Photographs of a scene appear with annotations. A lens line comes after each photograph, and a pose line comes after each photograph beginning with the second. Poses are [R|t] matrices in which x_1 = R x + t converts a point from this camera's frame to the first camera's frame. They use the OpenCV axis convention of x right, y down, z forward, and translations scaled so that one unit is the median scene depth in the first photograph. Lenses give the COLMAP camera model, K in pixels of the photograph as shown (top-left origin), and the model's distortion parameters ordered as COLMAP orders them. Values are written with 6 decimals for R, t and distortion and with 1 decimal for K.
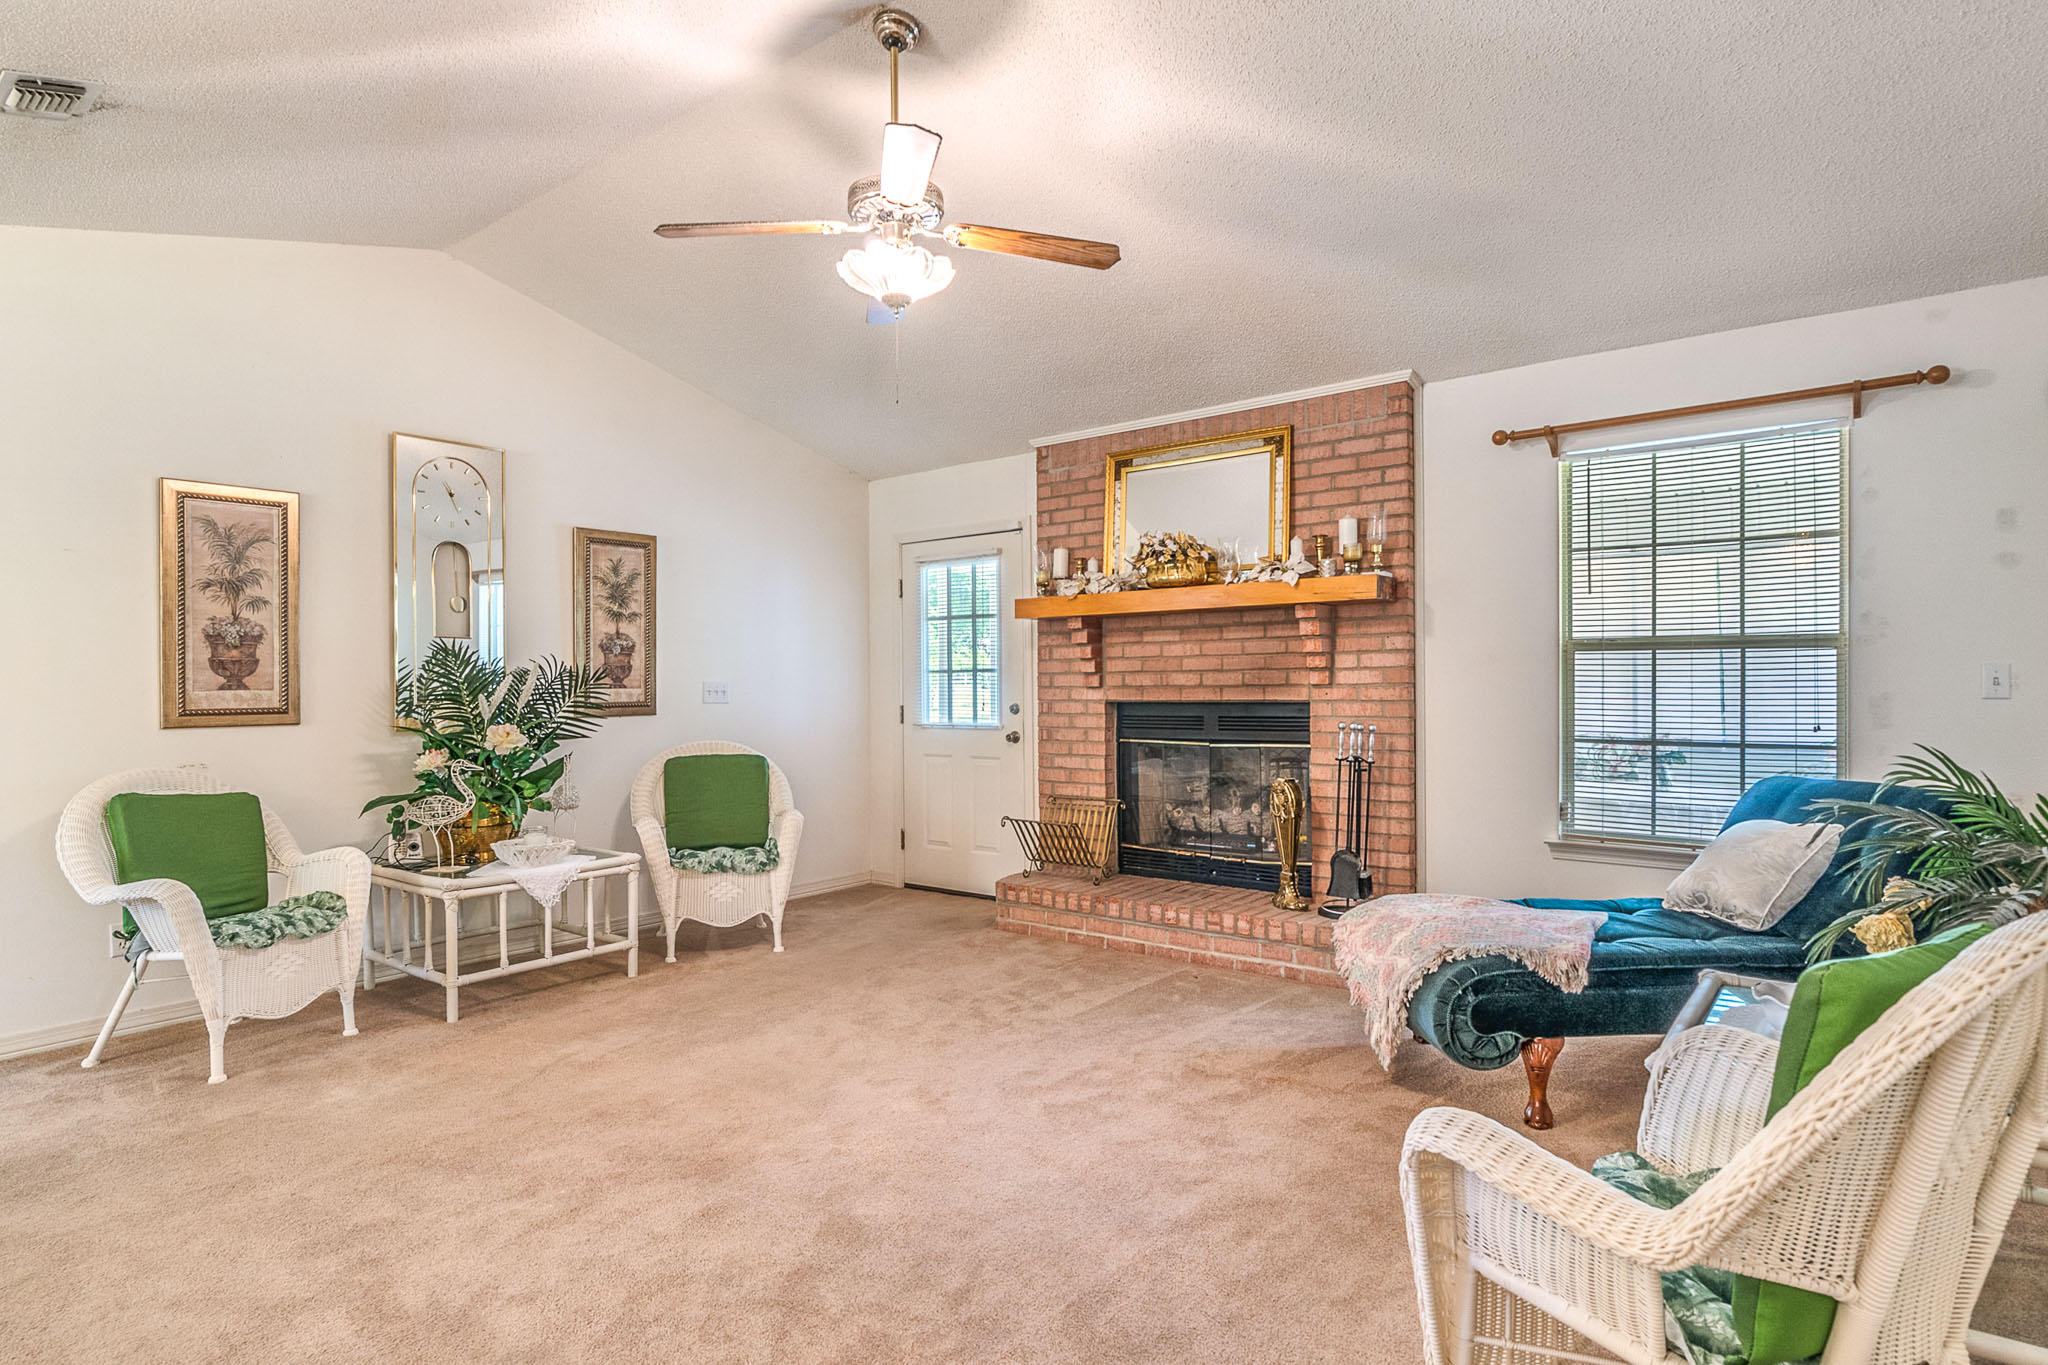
lens RADIAL K [[1120.9, 0, 1032.4], [0, 1120.9, 684.2], [0, 0, 1]] dist [-0.001454, -0.001991]
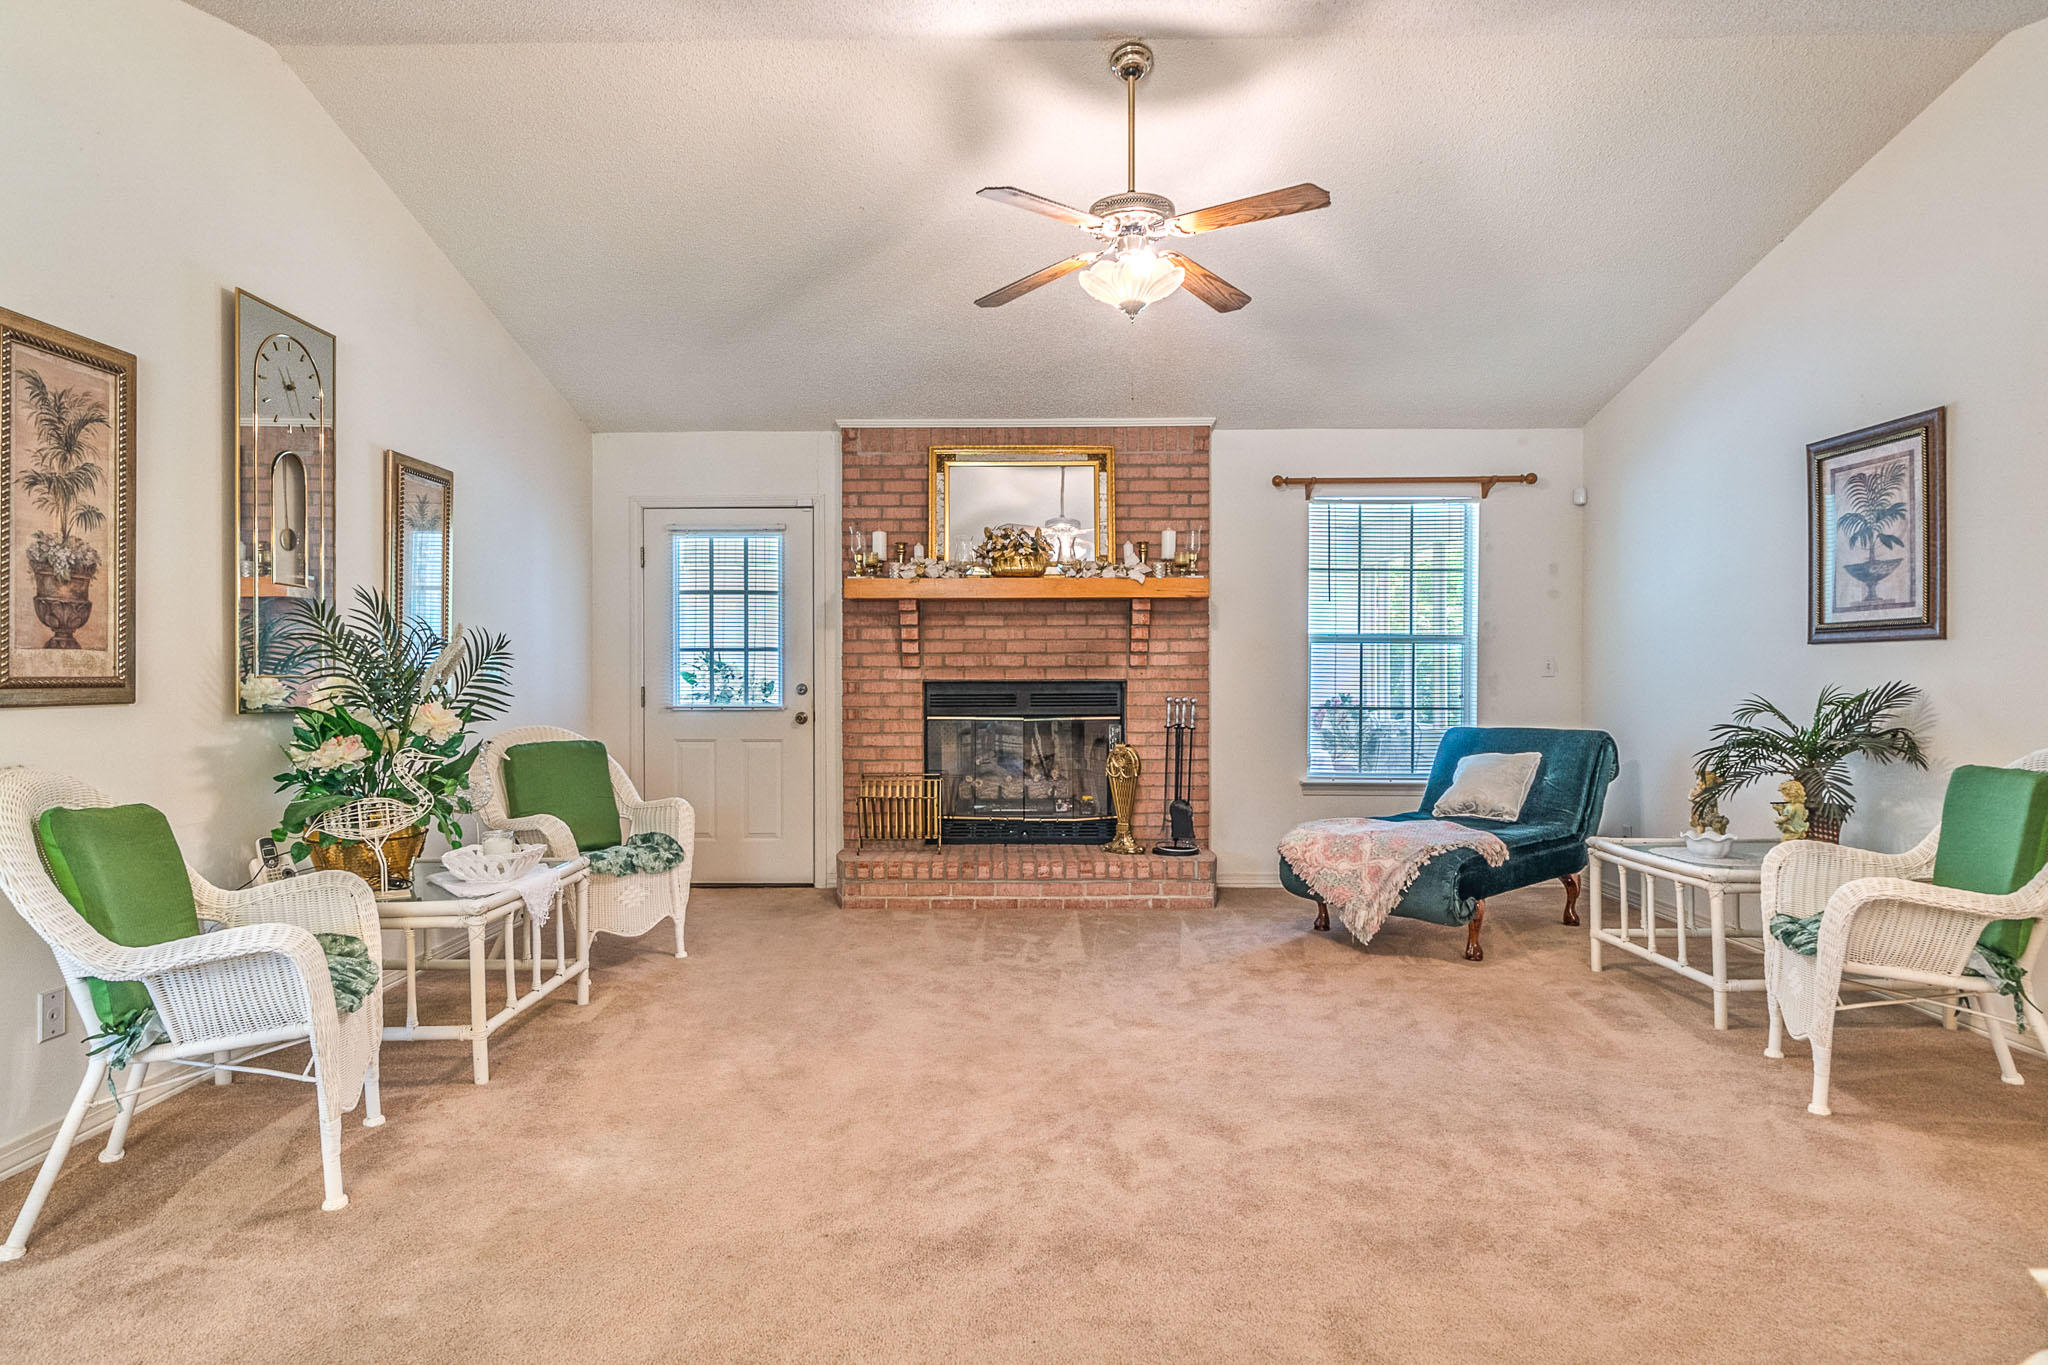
lens RADIAL K [[1120.9, 0, 1037.9], [0, 1120.9, 686.1], [0, 0, 1]] dist [-0.001454, -0.001991]
pose [[0.779126, 0.001796, 0.626864, -0.599507], [-0.004751, 0.999984, 0.003041, 0.019361], [-0.626849, -0.005348, 0.779122, 0.133618]]
